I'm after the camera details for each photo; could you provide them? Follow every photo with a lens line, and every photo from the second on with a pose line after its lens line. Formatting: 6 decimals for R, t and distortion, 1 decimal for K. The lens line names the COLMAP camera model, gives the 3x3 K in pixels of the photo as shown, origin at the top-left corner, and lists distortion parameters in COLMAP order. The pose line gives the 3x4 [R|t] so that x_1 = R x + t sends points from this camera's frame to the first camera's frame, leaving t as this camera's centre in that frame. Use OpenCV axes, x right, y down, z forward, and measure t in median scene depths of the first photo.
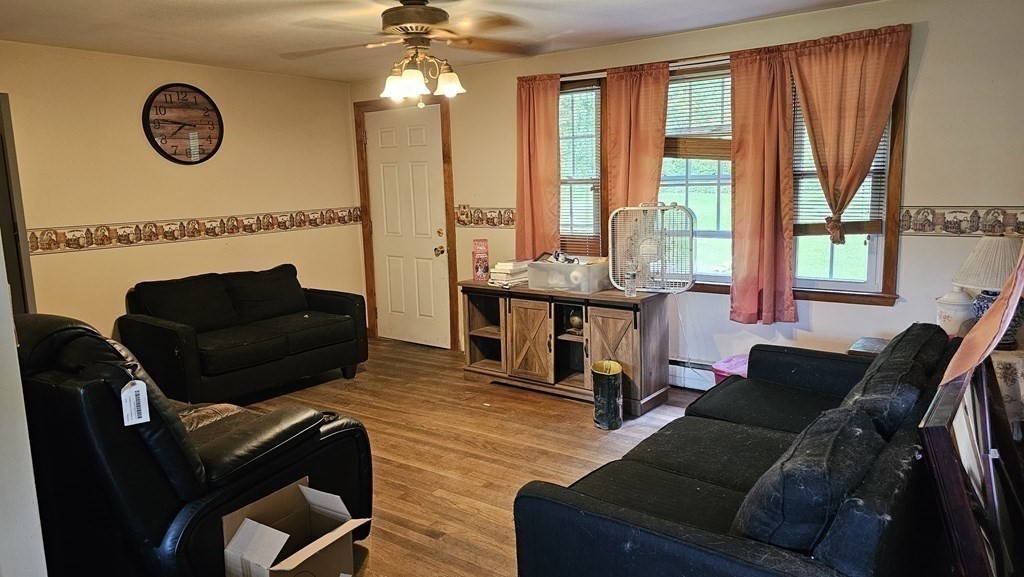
lens RADIAL K [[677.7, 0, 517.8], [0, 677.7, 281.7], [0, 0, 1]] dist [0.071217, -0.017273]
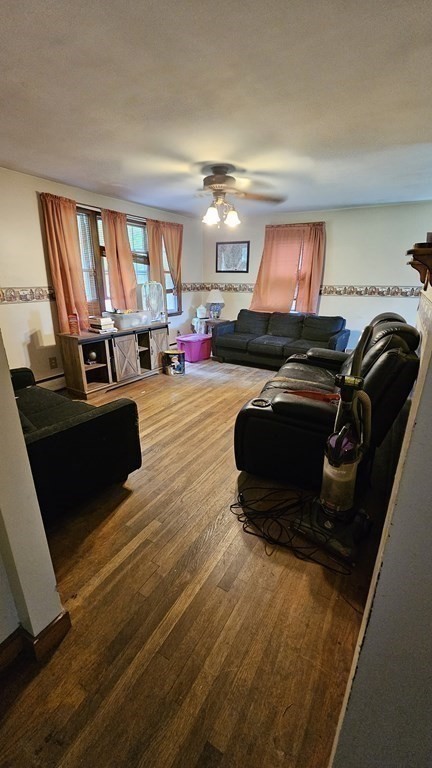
lens RADIAL K [[314.8, 0, 211.6], [0, 314.8, 386.0], [0, 0, 1]] dist [0.003580, 0.000097]
pose [[-0.076058, -0.297727, 0.951616, -0.916094], [0.152000, 0.939765, 0.306167, -0.076091], [-0.985450, 0.167932, -0.026222, 0.862303]]
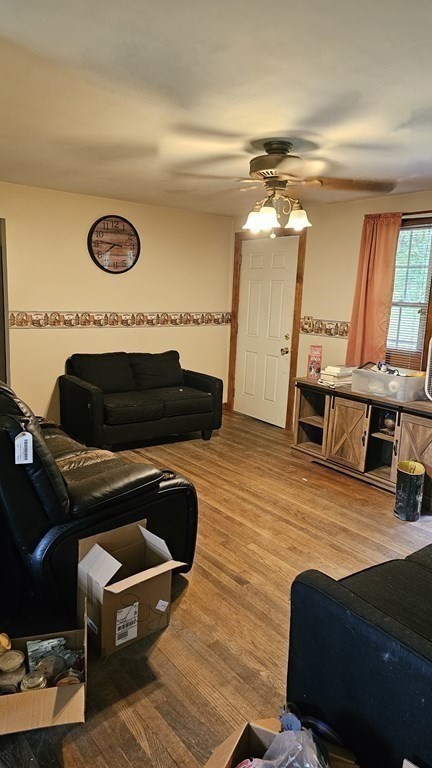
lens RADIAL K [[509.3, 0, 211.1], [0, 509.3, 379.2], [0, 0, 1]] dist [0.070645, -0.014355]
pose [[0.954504, 0.114730, -0.275243, 0.028214], [-0.109116, 0.993389, 0.035676, -0.016383], [0.277516, -0.004020, 0.960713, 0.055510]]
